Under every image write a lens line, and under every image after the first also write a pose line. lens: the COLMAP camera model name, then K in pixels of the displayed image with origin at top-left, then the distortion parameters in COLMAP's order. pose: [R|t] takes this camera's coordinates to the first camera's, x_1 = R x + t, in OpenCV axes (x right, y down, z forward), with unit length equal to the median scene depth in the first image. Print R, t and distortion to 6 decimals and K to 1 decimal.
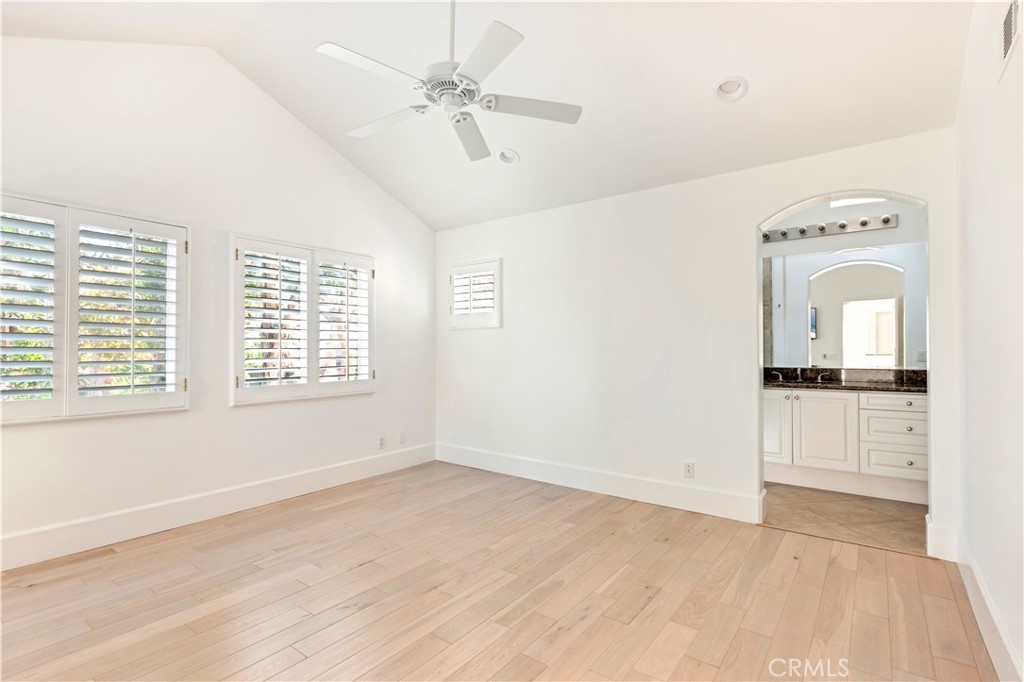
lens RADIAL K [[485.1, 0, 504.9], [0, 485.1, 334.8], [0, 0, 1]] dist [0.001630, -0.002742]
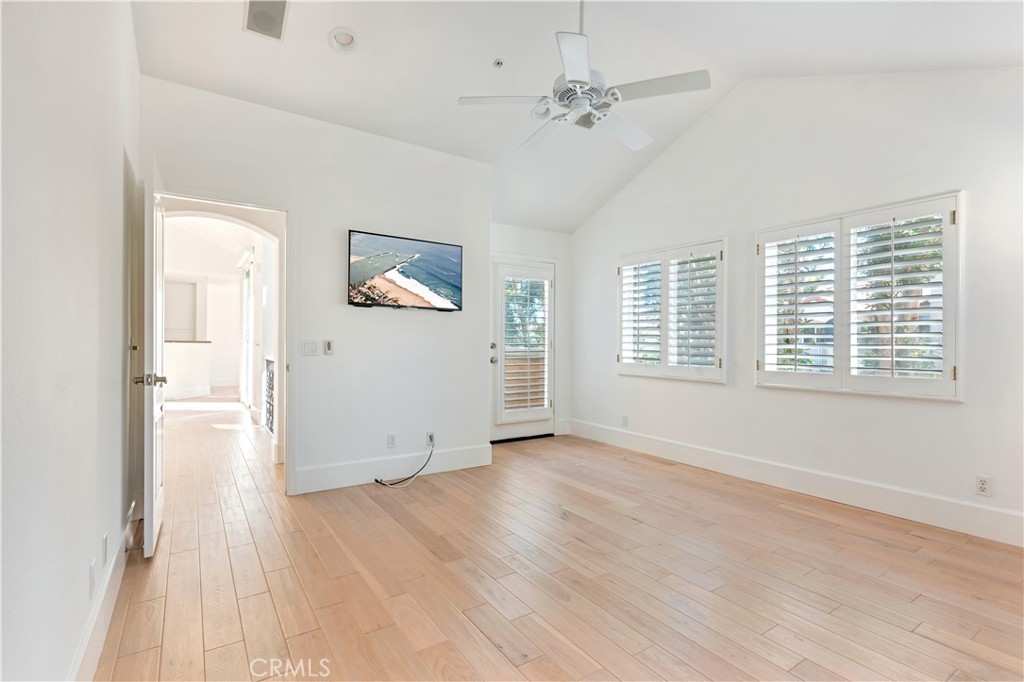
lens RADIAL K [[485.1, 0, 518.3], [0, 485.1, 341.4], [0, 0, 1]] dist [0.001630, -0.002742]
pose [[-0.315925, 0.001552, -0.948783, 0.713546], [0.023557, 0.999703, -0.006209, 0.040720], [0.948492, -0.024312, -0.315868, 0.893100]]
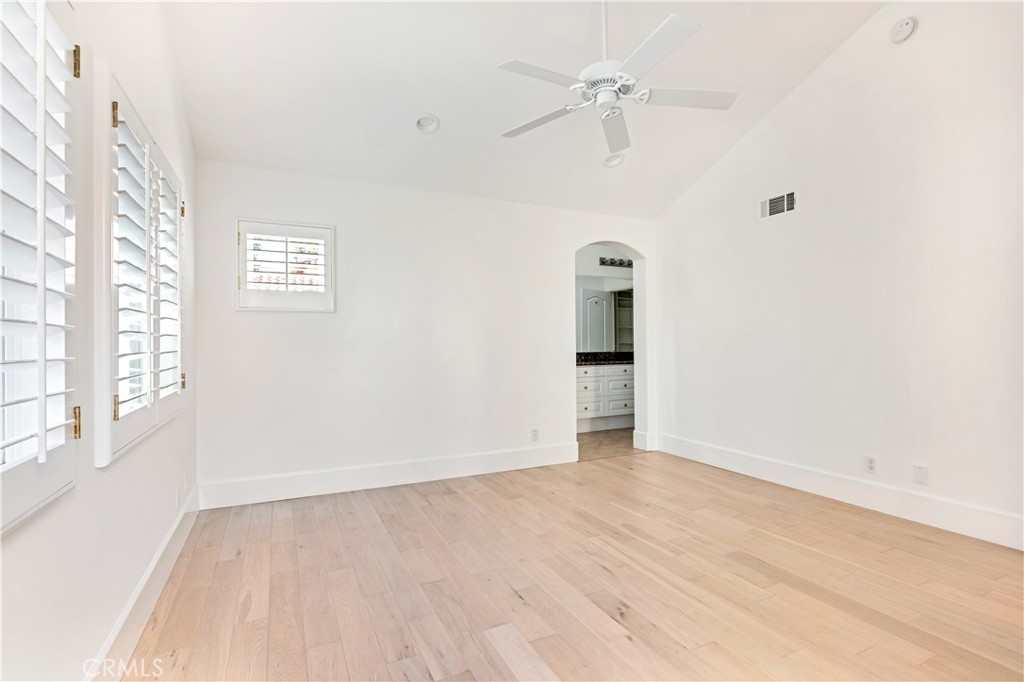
lens RADIAL K [[485.1, 0, 513.0], [0, 485.1, 346.1], [0, 0, 1]] dist [0.001630, -0.002742]
pose [[0.452000, -0.005330, 0.892002, -0.826551], [-0.019587, 0.999682, 0.015898, 0.030816], [-0.891803, -0.024658, 0.451752, 0.524852]]
